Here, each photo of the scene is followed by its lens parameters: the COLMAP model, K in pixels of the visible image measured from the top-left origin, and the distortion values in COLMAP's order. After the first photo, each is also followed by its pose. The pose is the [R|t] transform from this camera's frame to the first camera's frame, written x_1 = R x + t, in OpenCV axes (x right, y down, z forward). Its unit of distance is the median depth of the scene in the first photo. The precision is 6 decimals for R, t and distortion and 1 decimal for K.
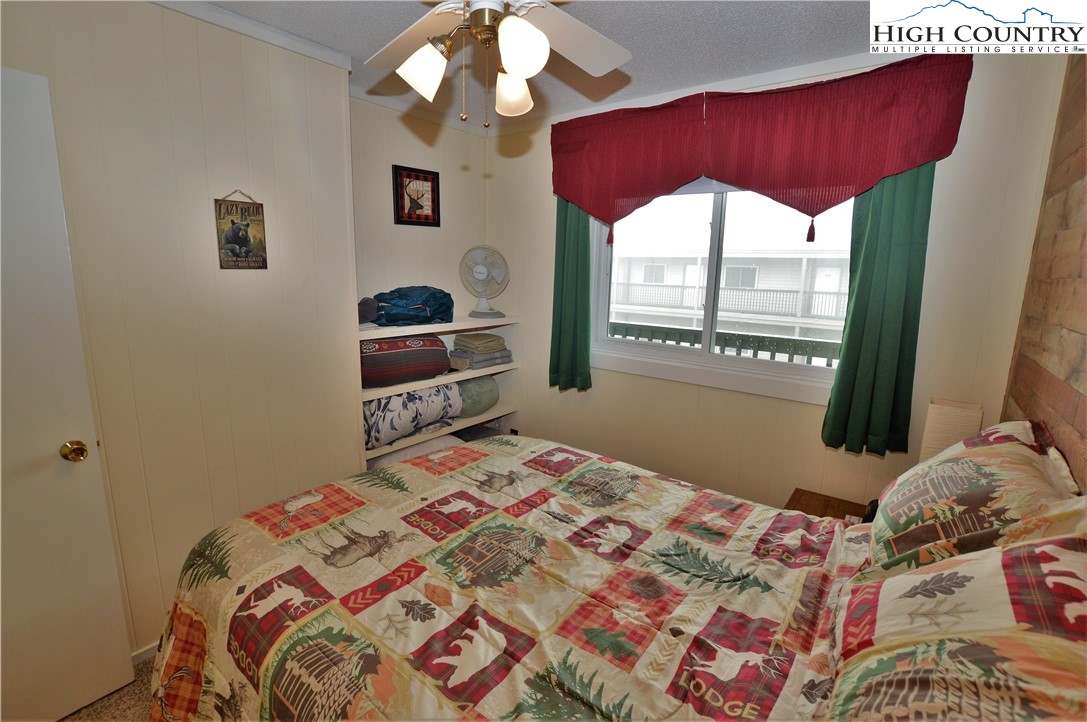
lens RADIAL K [[482.8, 0, 541.9], [0, 482.8, 359.2], [0, 0, 1]] dist [-0.027812, -0.000475]
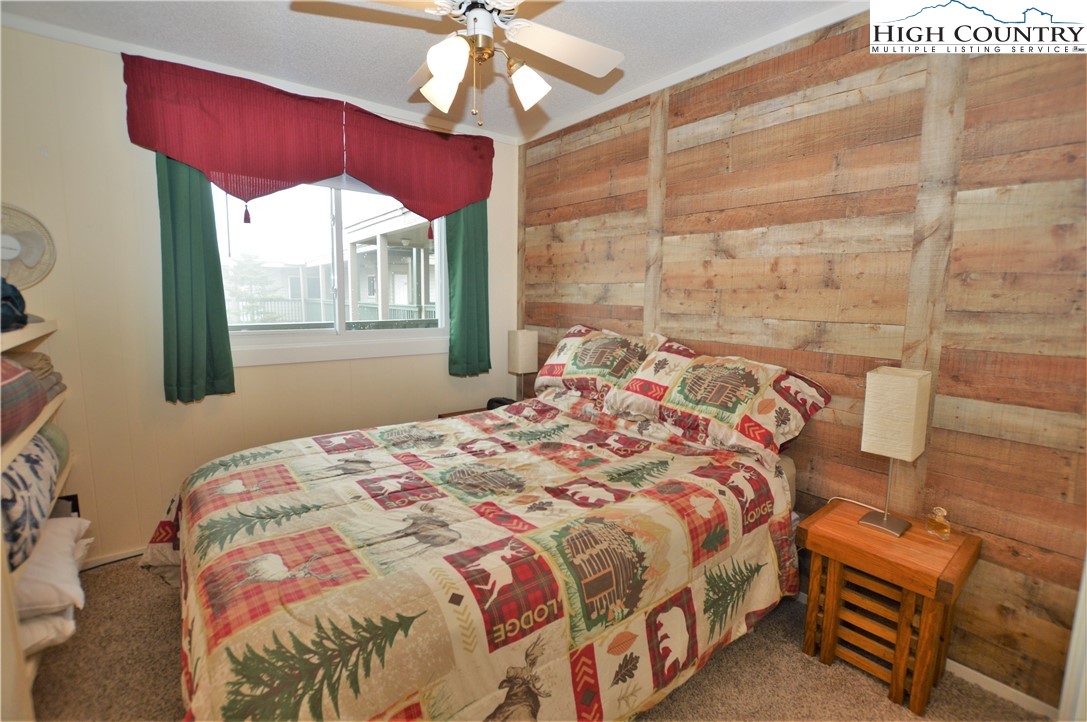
lens RADIAL K [[482.8, 0, 541.2], [0, 482.8, 358.8], [0, 0, 1]] dist [-0.027812, -0.000475]
pose [[0.249629, -0.150110, 0.956636, -1.131201], [0.163570, 0.980252, 0.111133, 0.001908], [-0.954427, 0.128735, 0.269253, 0.484512]]
